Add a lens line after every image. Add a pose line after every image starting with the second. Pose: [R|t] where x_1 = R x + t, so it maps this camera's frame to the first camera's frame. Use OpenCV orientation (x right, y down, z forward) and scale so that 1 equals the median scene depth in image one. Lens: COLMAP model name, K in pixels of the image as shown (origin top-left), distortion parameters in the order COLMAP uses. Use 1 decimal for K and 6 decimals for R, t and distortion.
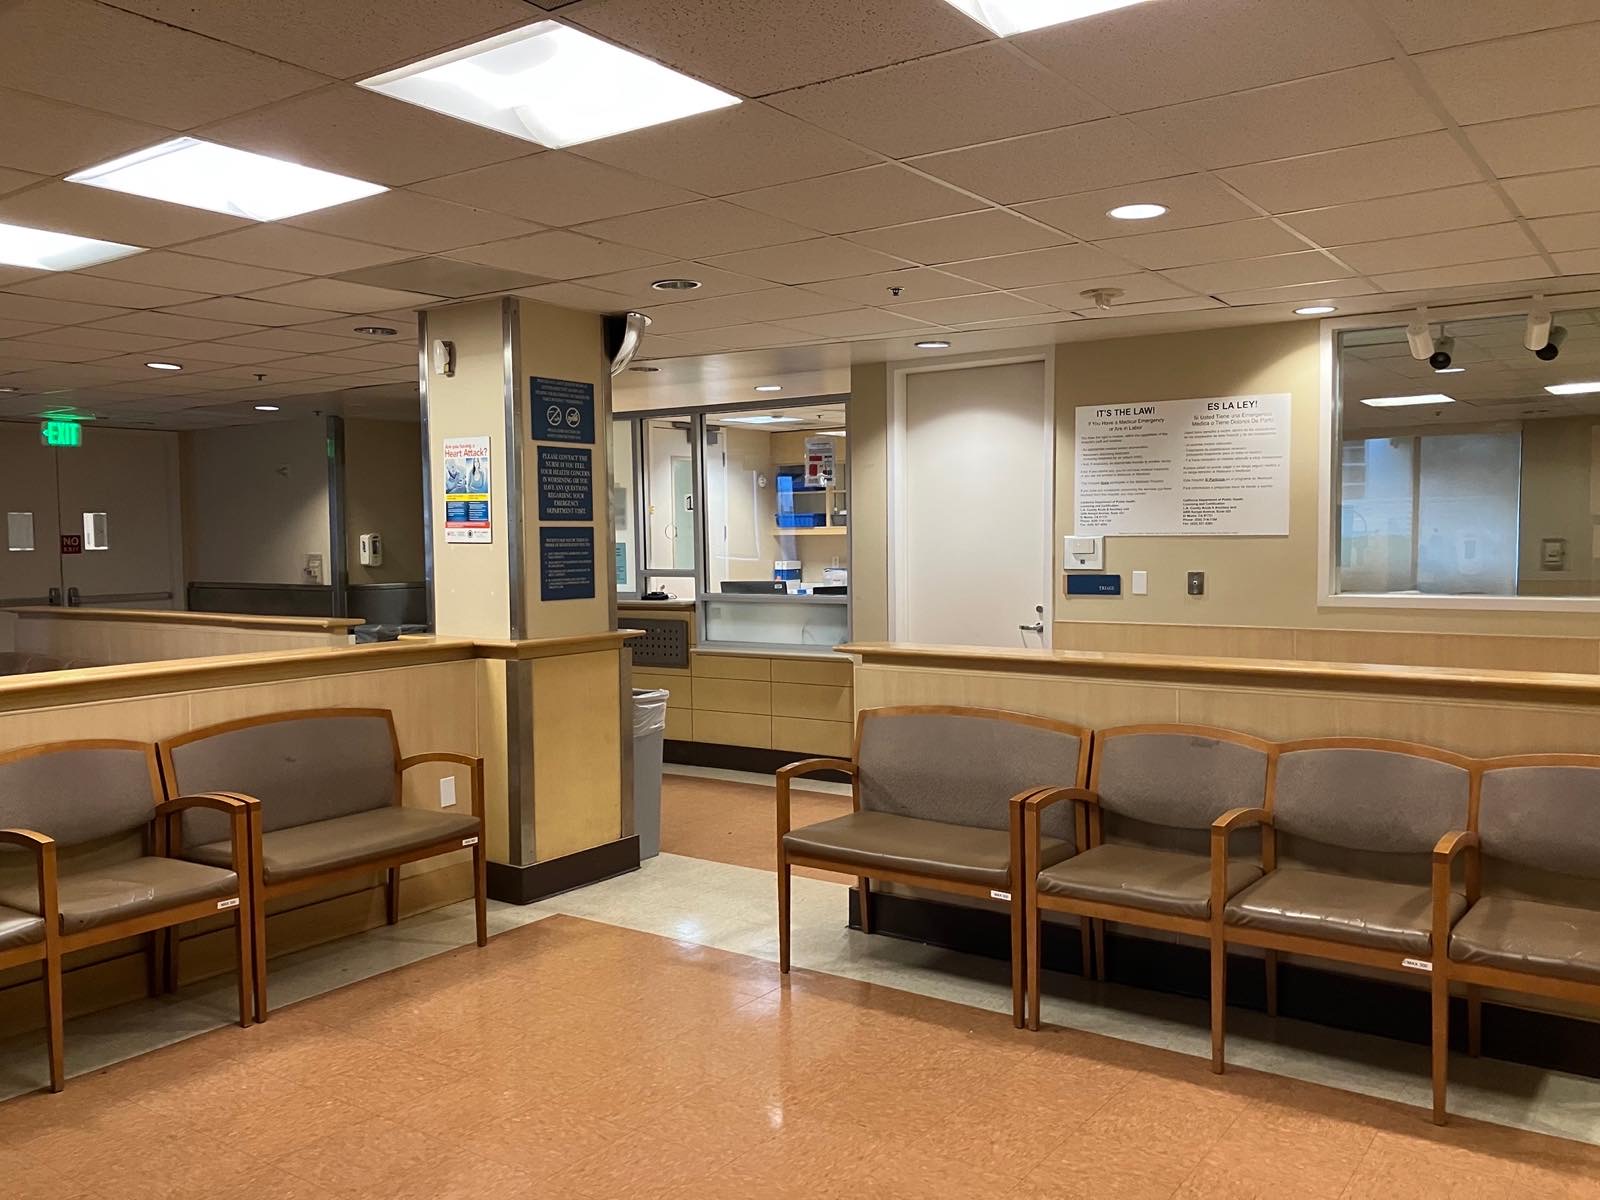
lens RADIAL K [[1311.8, 0, 799.0], [0, 1311.8, 611.6], [0, 0, 1]] dist [0.036674, -0.002655]
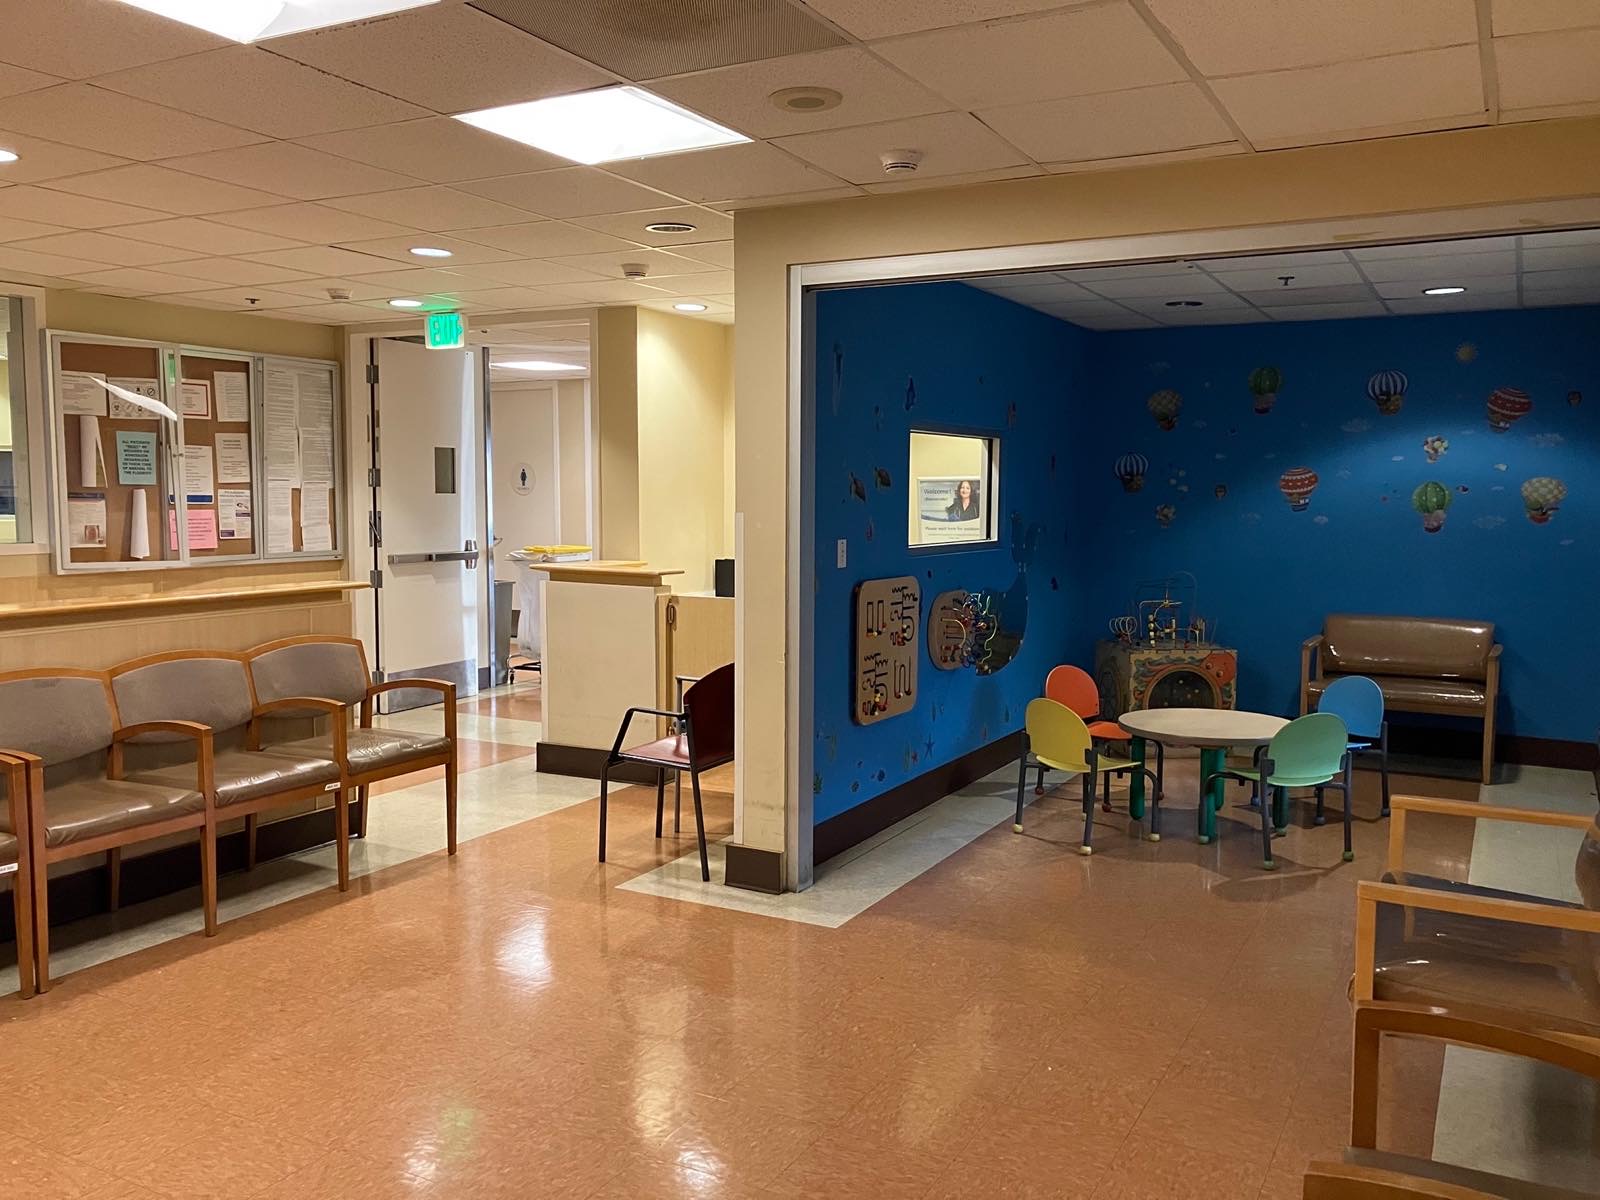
lens RADIAL K [[1311.8, 0, 799.0], [0, 1311.8, 600.8], [0, 0, 1]] dist [0.036674, -0.002655]
pose [[-0.116566, -0.072836, 0.990509, -0.880857], [0.052008, 0.995491, 0.079323, -0.019115], [-0.991820, 0.060761, -0.112253, 0.571469]]
